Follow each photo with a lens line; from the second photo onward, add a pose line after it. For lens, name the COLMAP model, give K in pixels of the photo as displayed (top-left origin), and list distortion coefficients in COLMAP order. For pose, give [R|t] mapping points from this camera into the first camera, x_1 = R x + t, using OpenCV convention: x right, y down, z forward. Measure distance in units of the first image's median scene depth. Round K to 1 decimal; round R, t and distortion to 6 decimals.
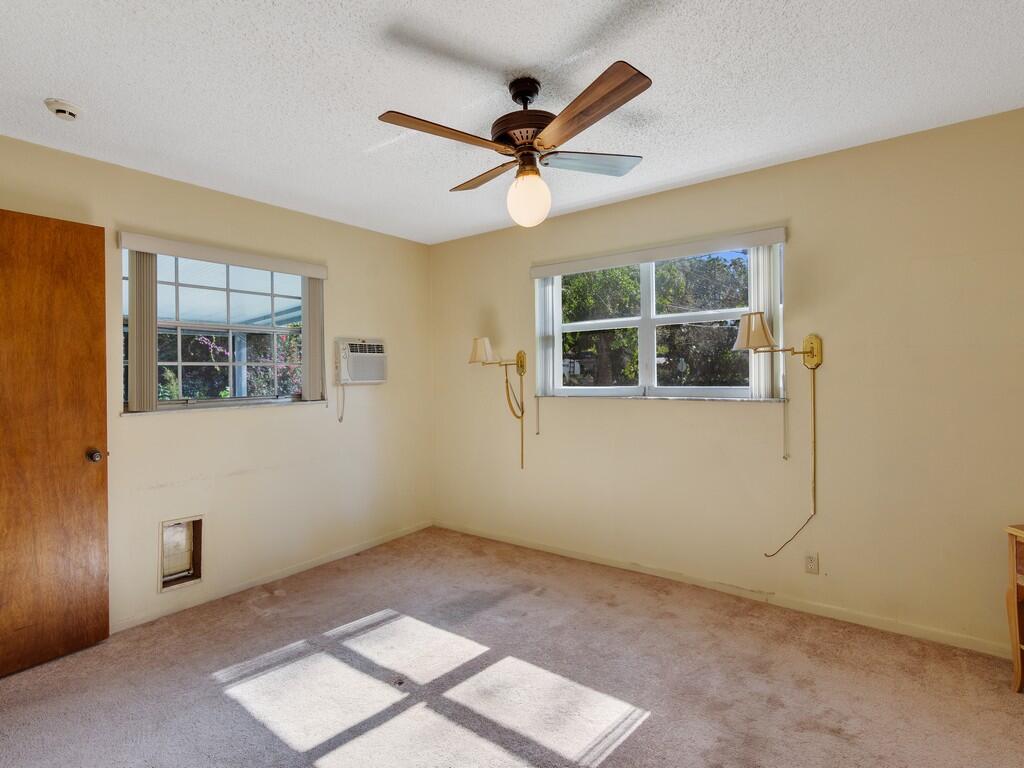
lens RADIAL K [[498.0, 0, 510.4], [0, 498.0, 378.1], [0, 0, 1]] dist [0.000240, 0.000187]
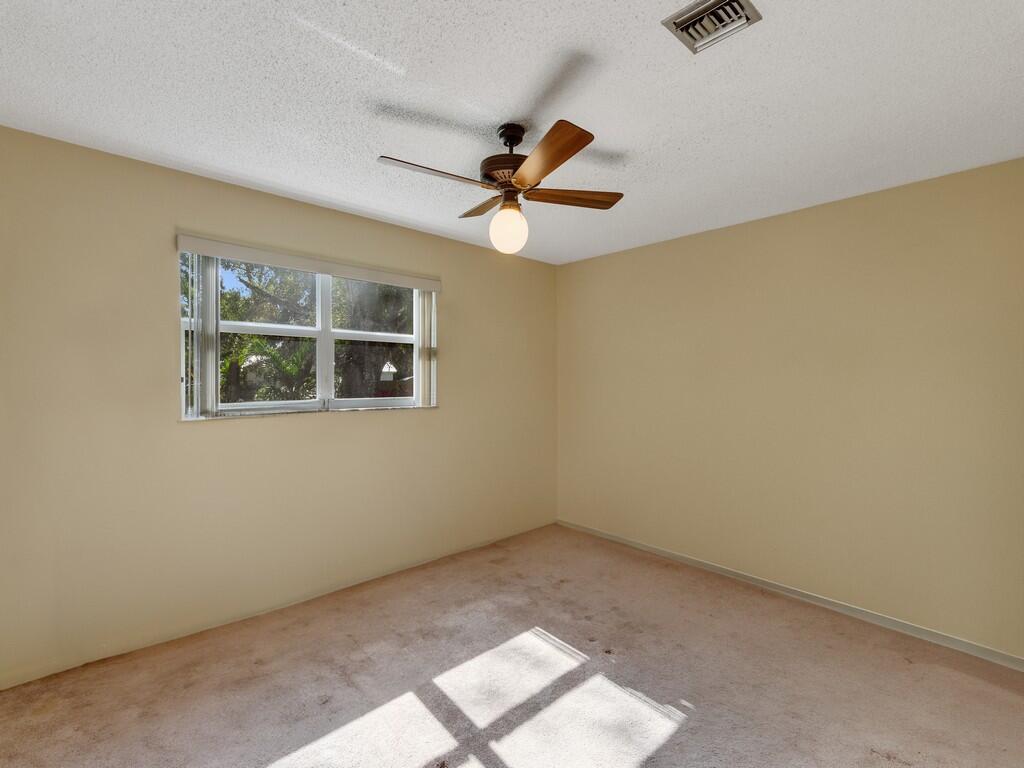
lens RADIAL K [[476.4, 0, 513.5], [0, 476.4, 388.5], [0, 0, 1]] dist [0.000965, 0.000098]
pose [[0.180101, -0.000038, 0.983648, -0.935267], [0.006500, 0.999978, -0.001152, -0.001678], [-0.983627, 0.006601, 0.180098, 0.722190]]
